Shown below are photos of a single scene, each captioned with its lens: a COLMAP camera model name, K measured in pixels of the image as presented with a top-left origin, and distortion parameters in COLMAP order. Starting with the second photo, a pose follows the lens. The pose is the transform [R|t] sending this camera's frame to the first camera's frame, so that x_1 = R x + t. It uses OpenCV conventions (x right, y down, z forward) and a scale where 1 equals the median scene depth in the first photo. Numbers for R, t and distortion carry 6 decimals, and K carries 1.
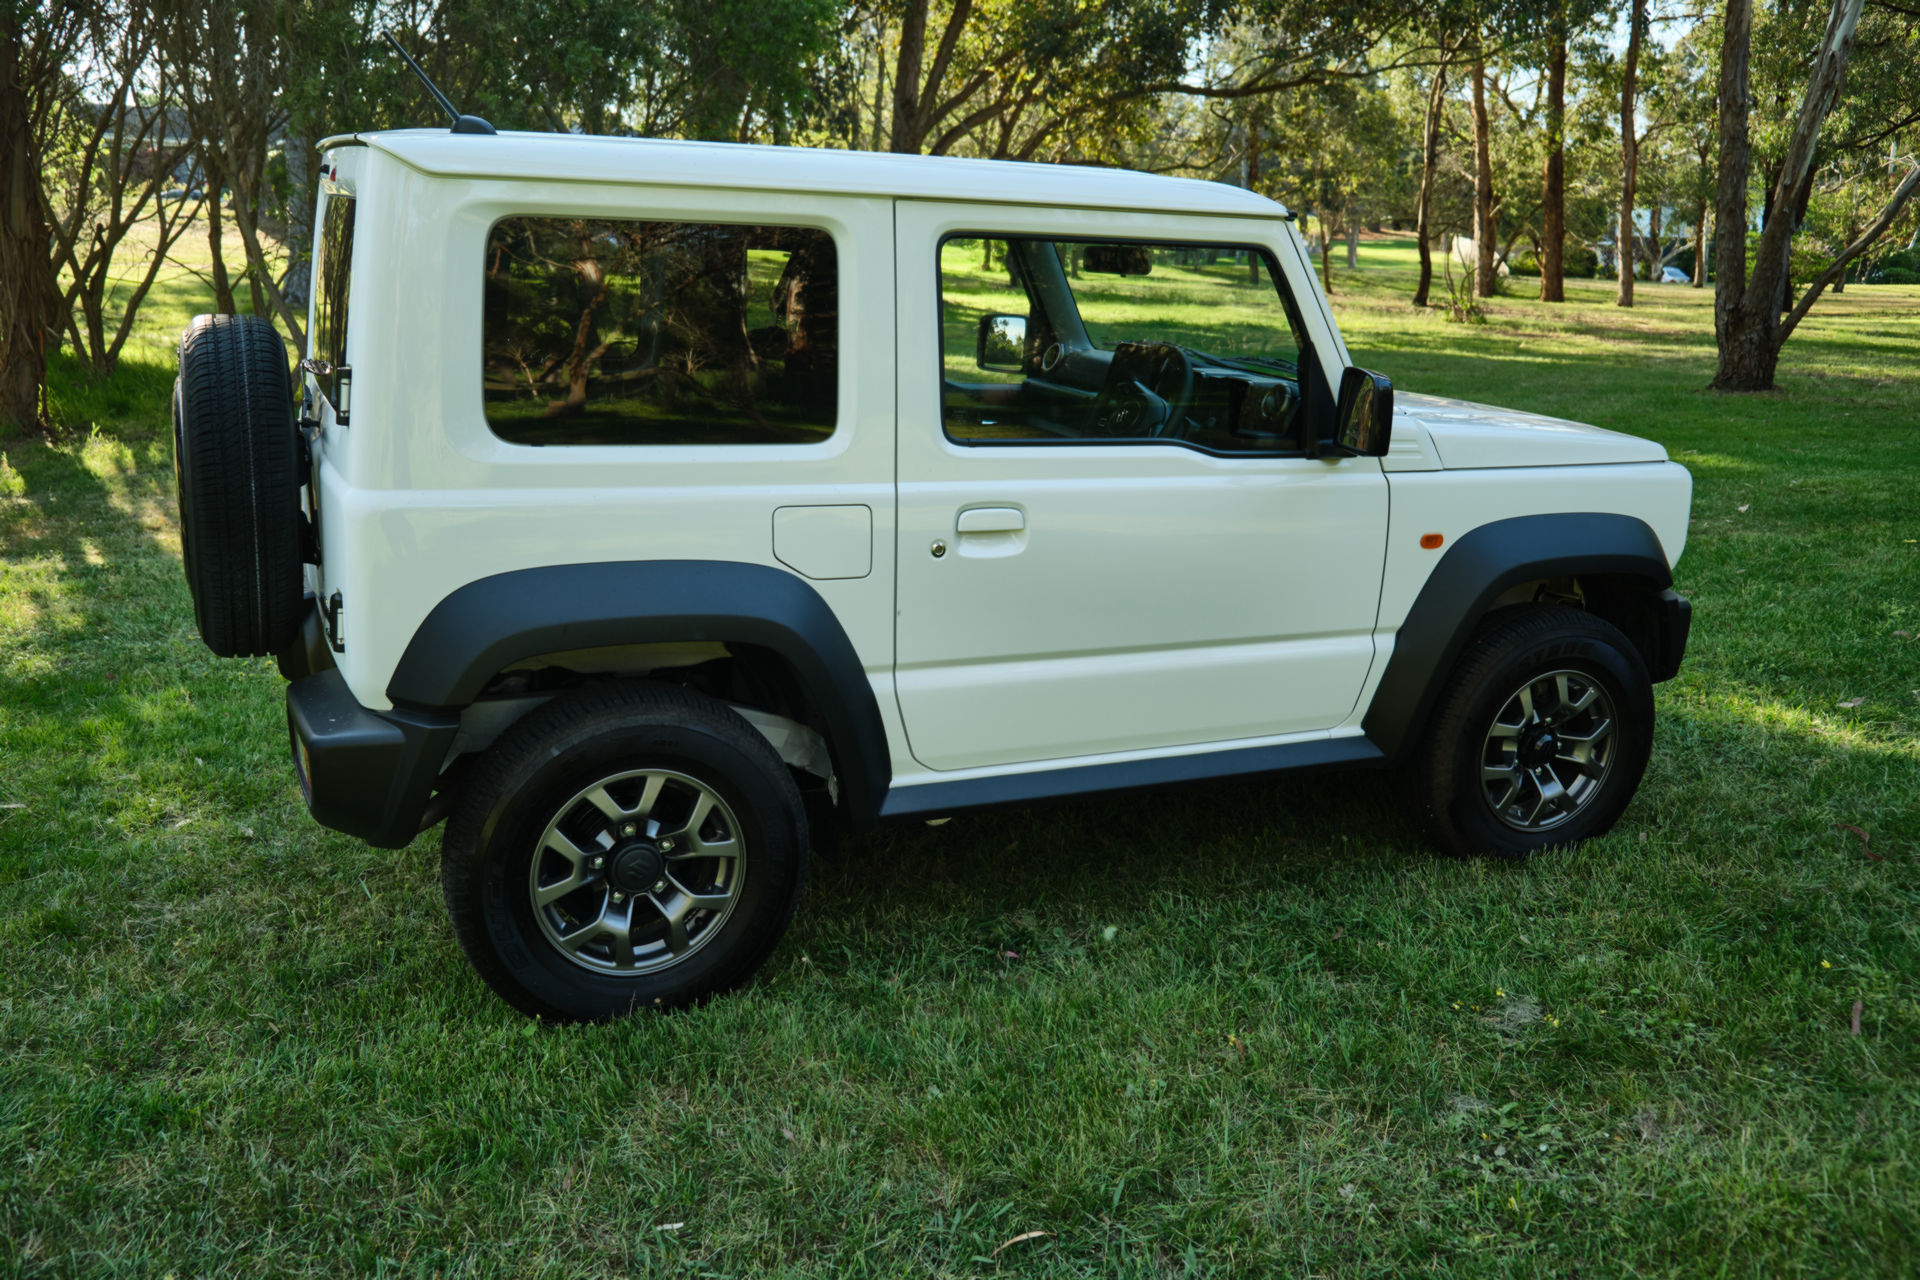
lens RADIAL K [[1500.5, 0, 948.1], [0, 1500.5, 632.7], [0, 0, 1]] dist [-0.029966, 0.012904]
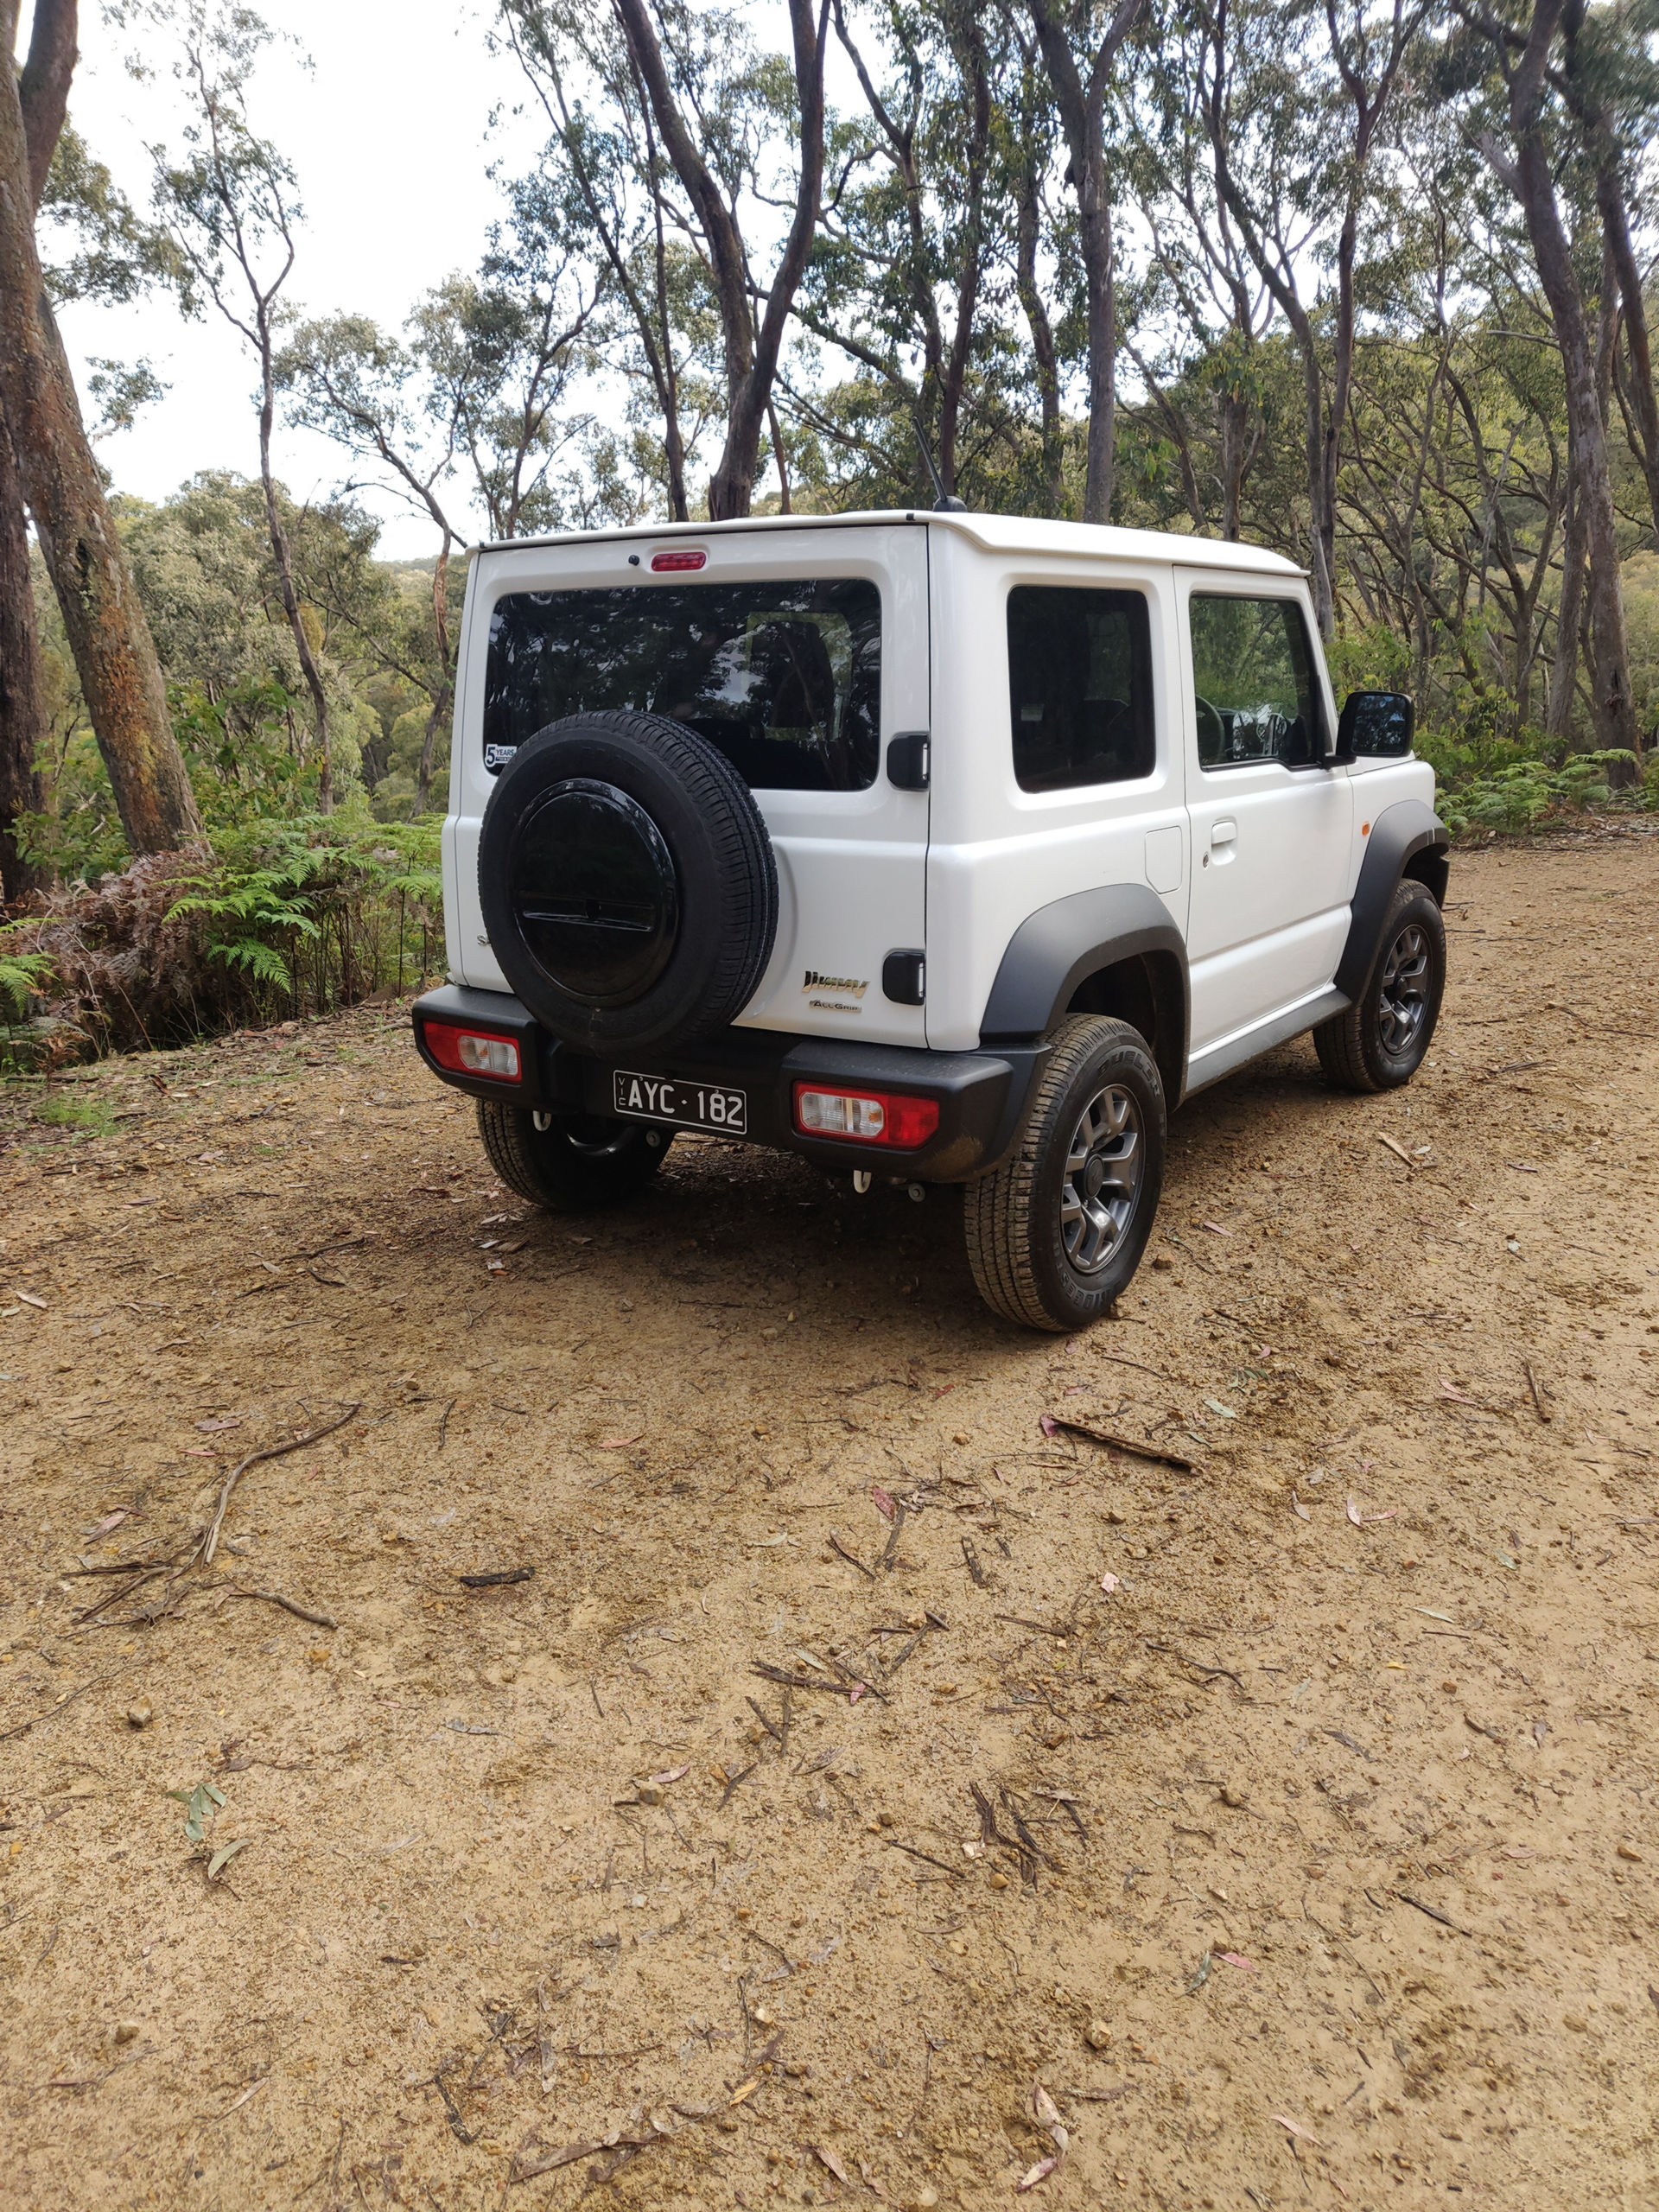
lens RADIAL K [[1671.7, 0, 809.0], [0, 1671.7, 1117.7], [0, 0, 1]] dist [-0.001302, 0.016364]
pose [[0.842081, -0.182456, 0.507552, -1.000937], [0.165543, 0.983054, 0.078738, -0.011388], [-0.513318, 0.017718, 0.858016, 0.020037]]
